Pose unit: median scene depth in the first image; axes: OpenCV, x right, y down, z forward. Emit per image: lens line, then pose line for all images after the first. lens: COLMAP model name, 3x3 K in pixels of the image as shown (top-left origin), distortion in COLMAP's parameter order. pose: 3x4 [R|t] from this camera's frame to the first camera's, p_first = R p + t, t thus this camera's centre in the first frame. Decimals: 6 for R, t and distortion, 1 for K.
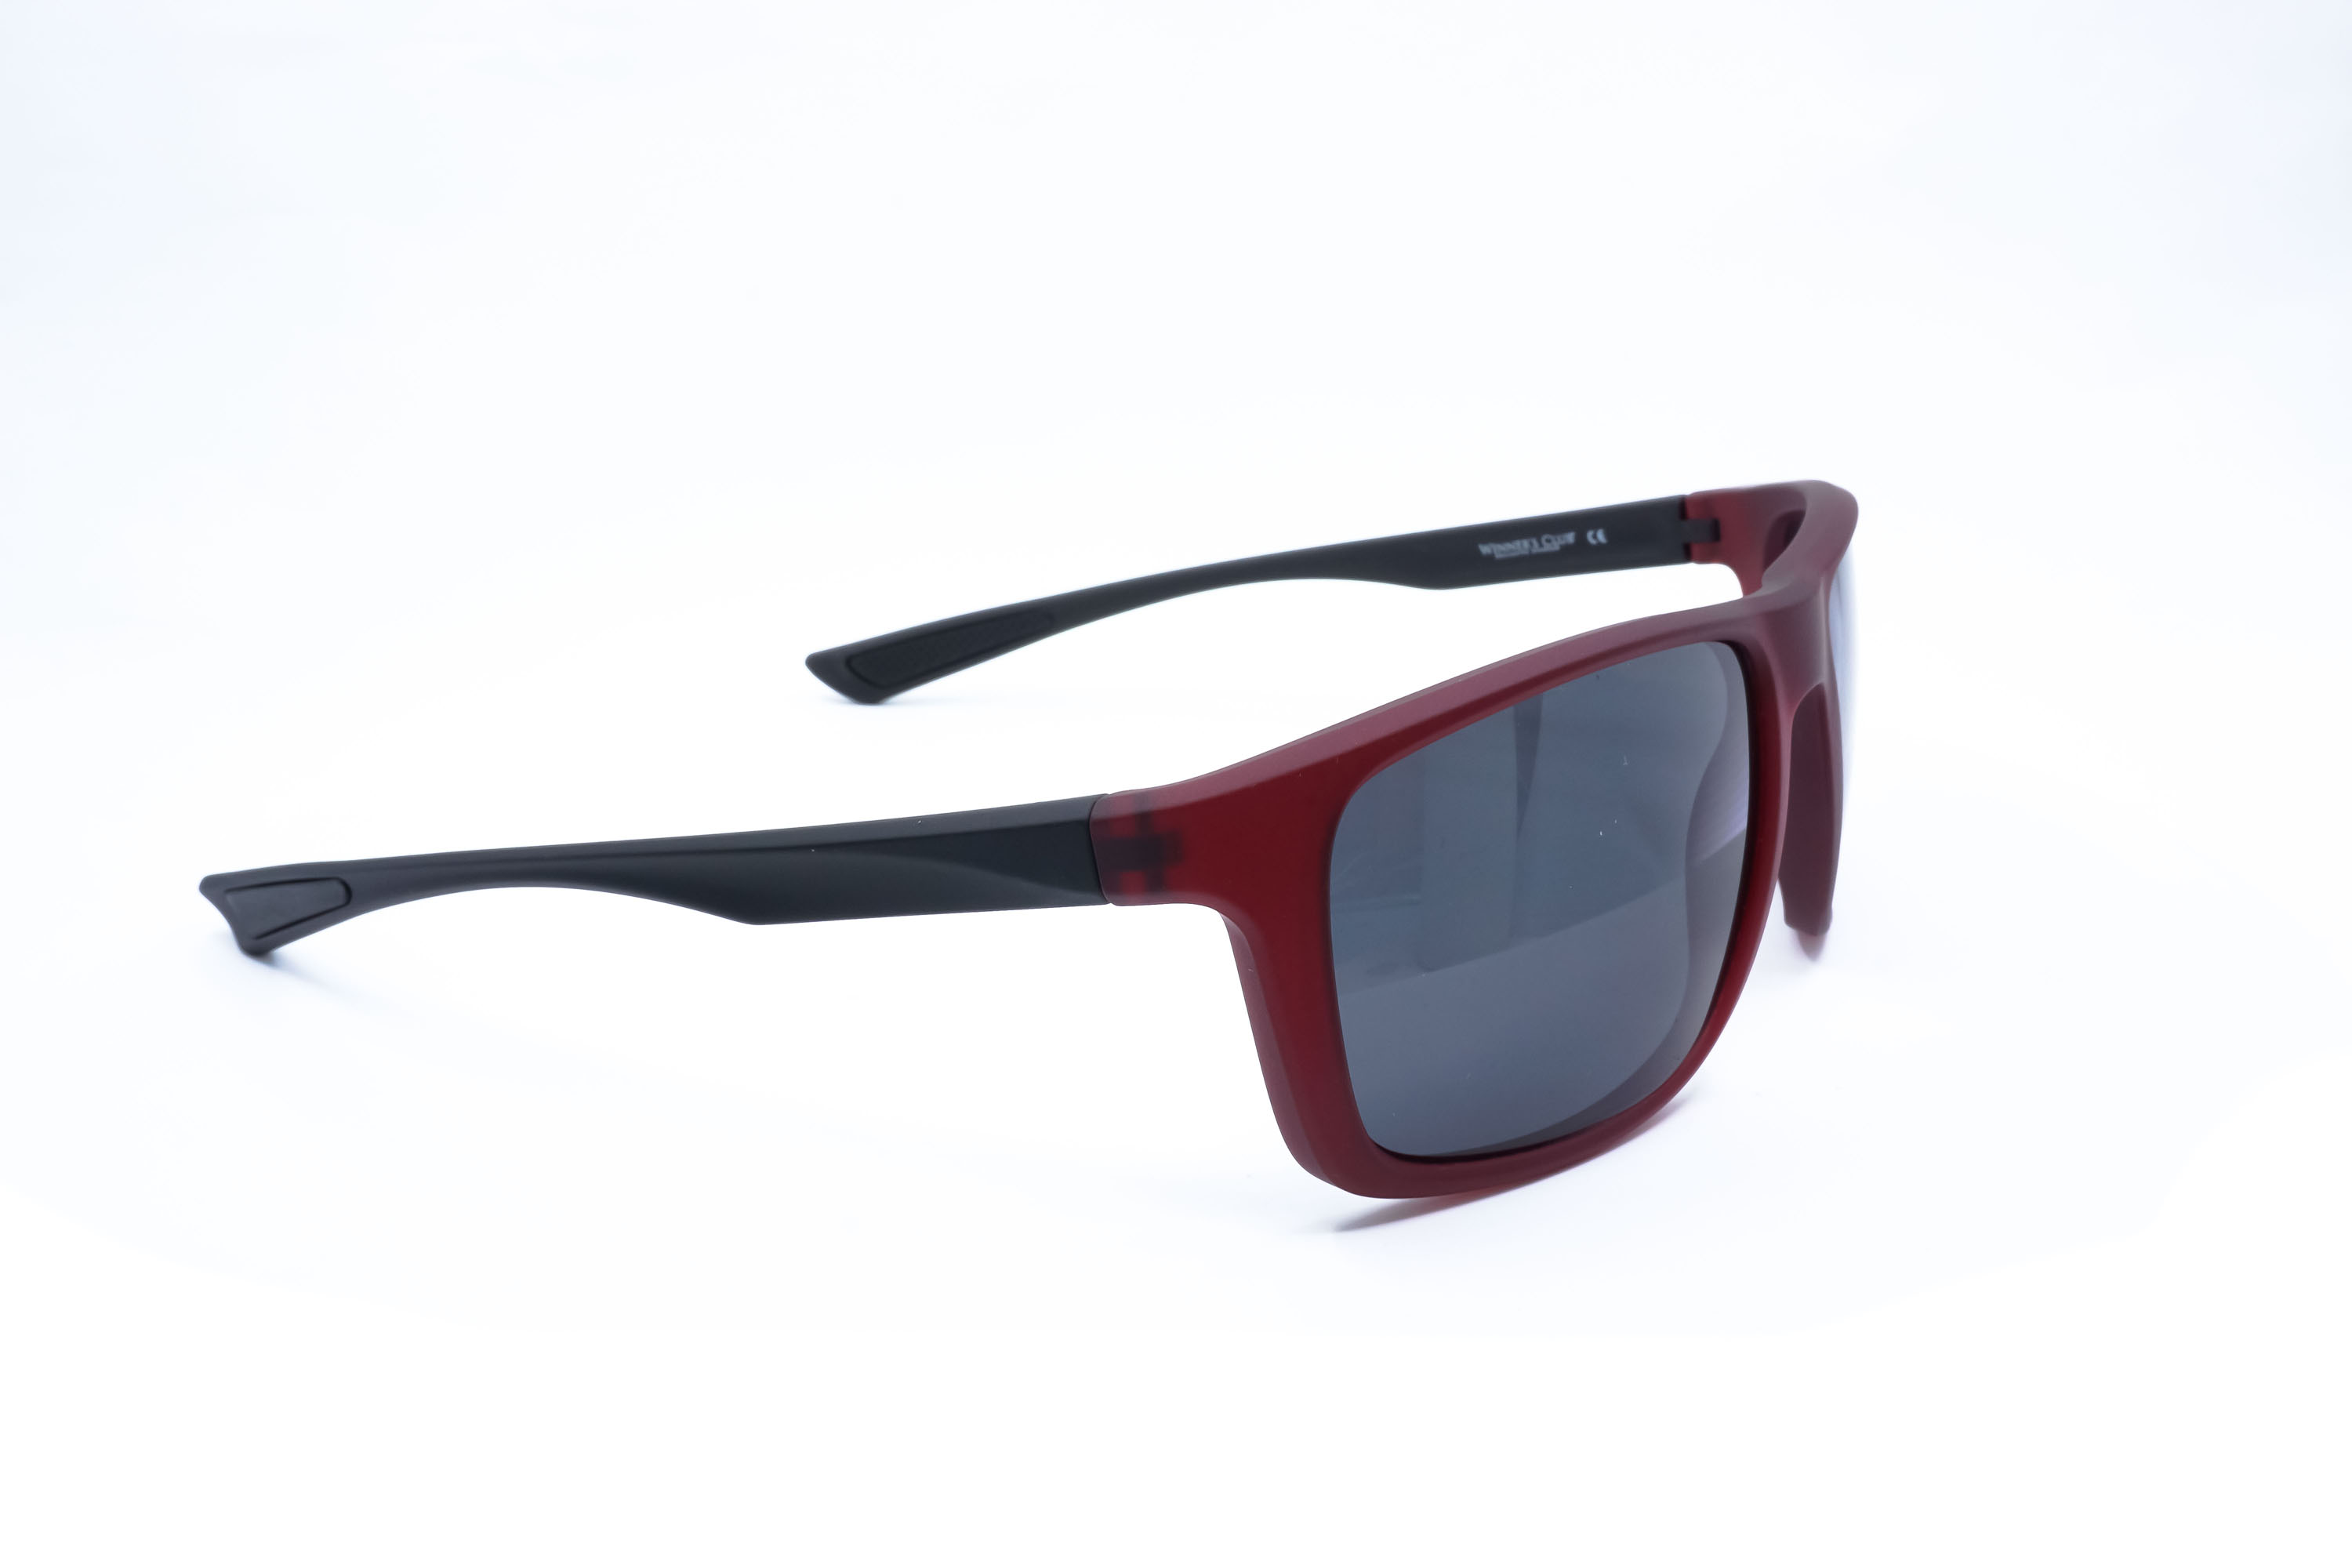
lens RADIAL K [[2453.5, 0, 1174.8], [0, 2453.5, 781.8], [0, 0, 1]] dist [0.128408, 0.000000]
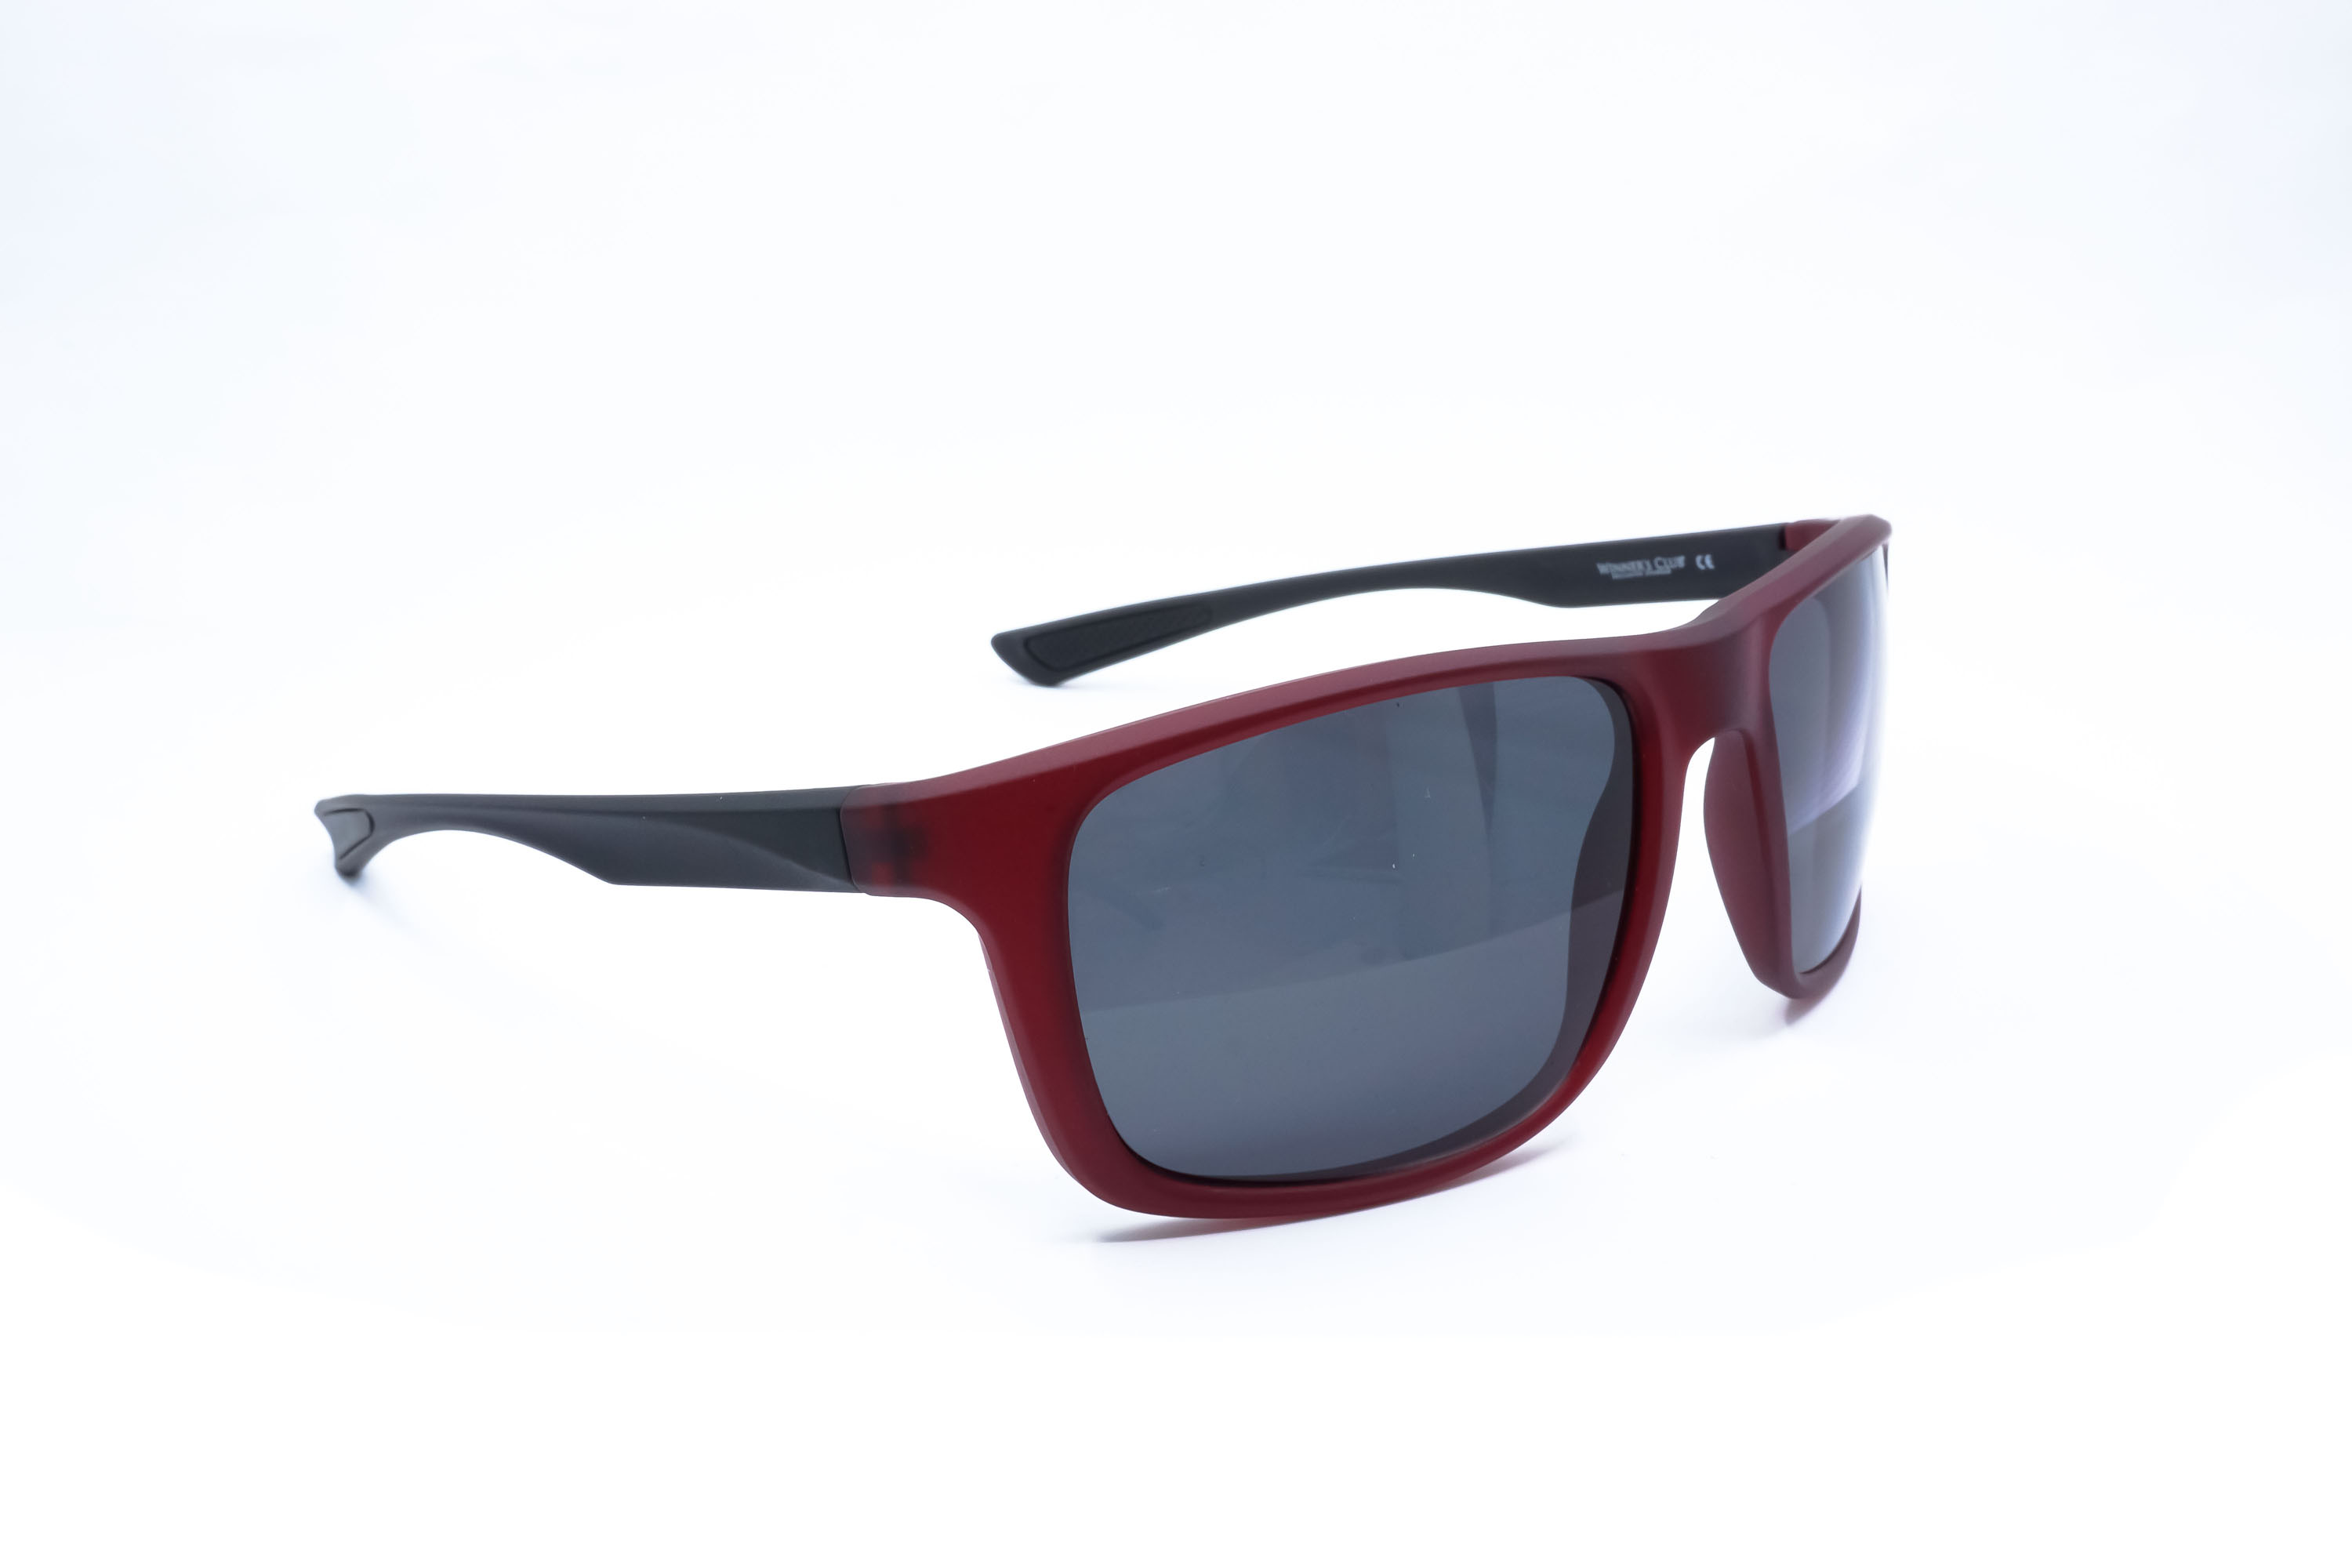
lens RADIAL K [[2453.5, 0, 1174.1], [0, 2453.5, 777.8], [0, 0, 1]] dist [0.128408, 0.000000]
pose [[0.966752, 0.078149, -0.243481, 0.211478], [-0.077451, 0.996918, 0.012457, -0.012466], [0.243704, 0.006815, 0.969826, 0.027280]]
